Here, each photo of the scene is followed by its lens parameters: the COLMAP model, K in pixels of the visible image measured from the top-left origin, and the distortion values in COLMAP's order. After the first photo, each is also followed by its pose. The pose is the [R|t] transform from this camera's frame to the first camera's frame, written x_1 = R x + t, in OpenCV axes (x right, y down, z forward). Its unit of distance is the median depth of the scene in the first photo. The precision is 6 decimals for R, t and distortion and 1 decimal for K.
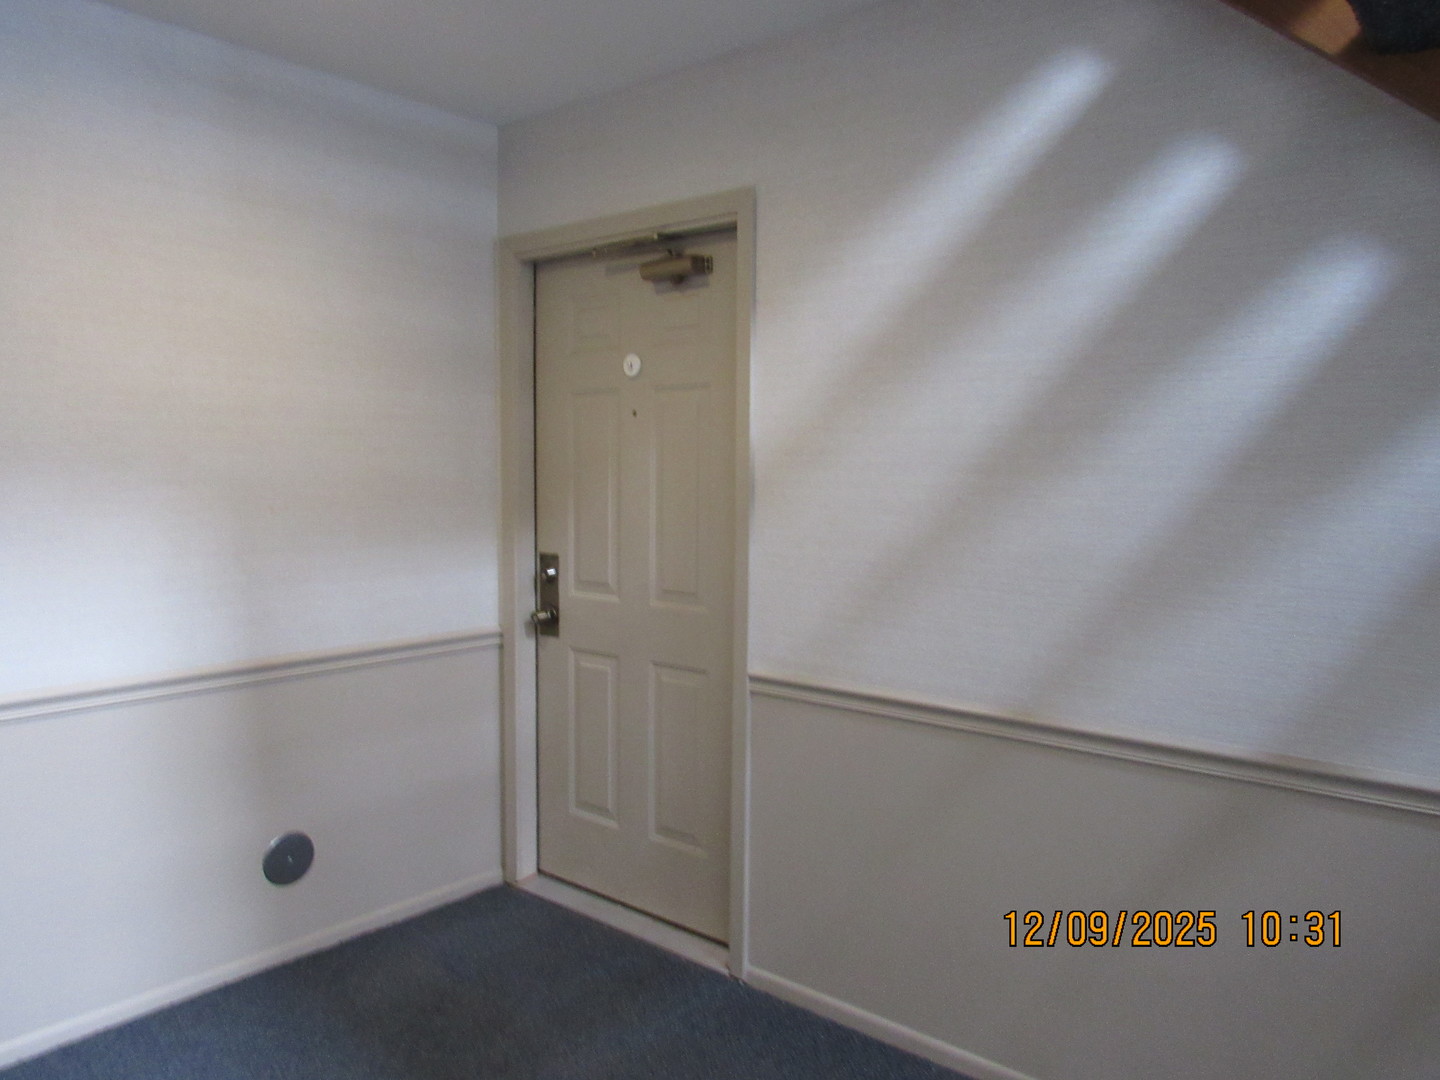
lens RADIAL K [[1043.0, 0, 720.0], [0, 1043.0, 540.0], [0, 0, 1]] dist [-0.012711, -0.001717]
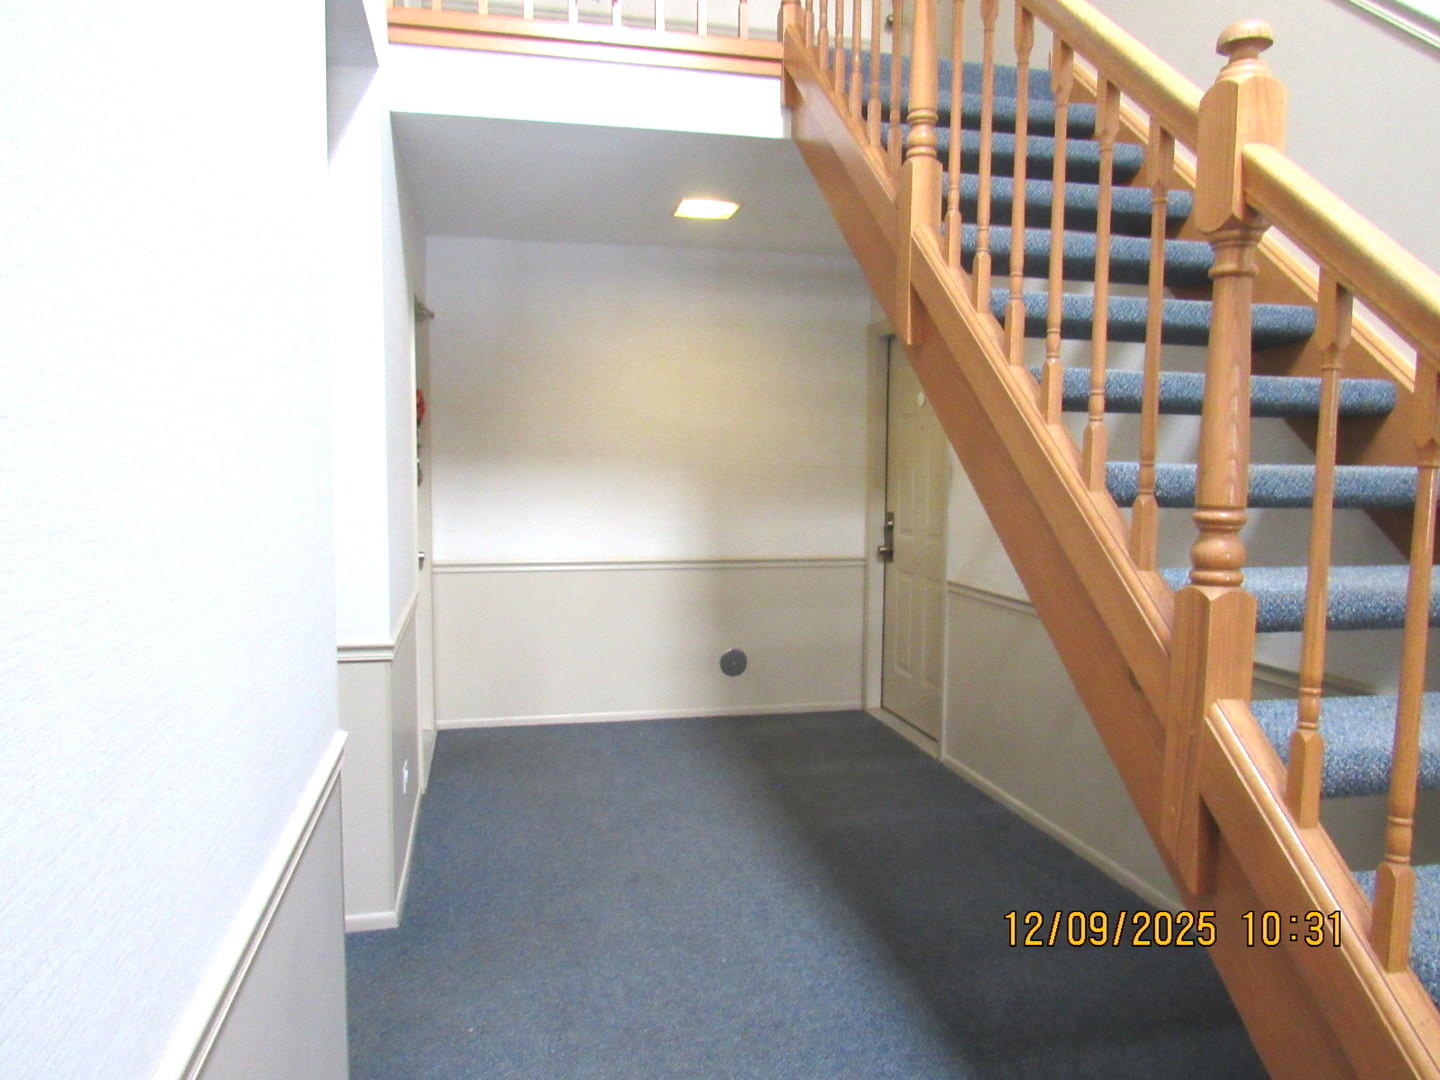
lens RADIAL K [[1043.0, 0, 720.0], [0, 1043.0, 540.0], [0, 0, 1]] dist [-0.012711, -0.001717]
pose [[0.800461, 0.049920, -0.597302, 0.625767], [-0.048489, 0.998653, 0.018481, 0.040621], [0.597420, 0.014169, 0.801803, -0.501876]]
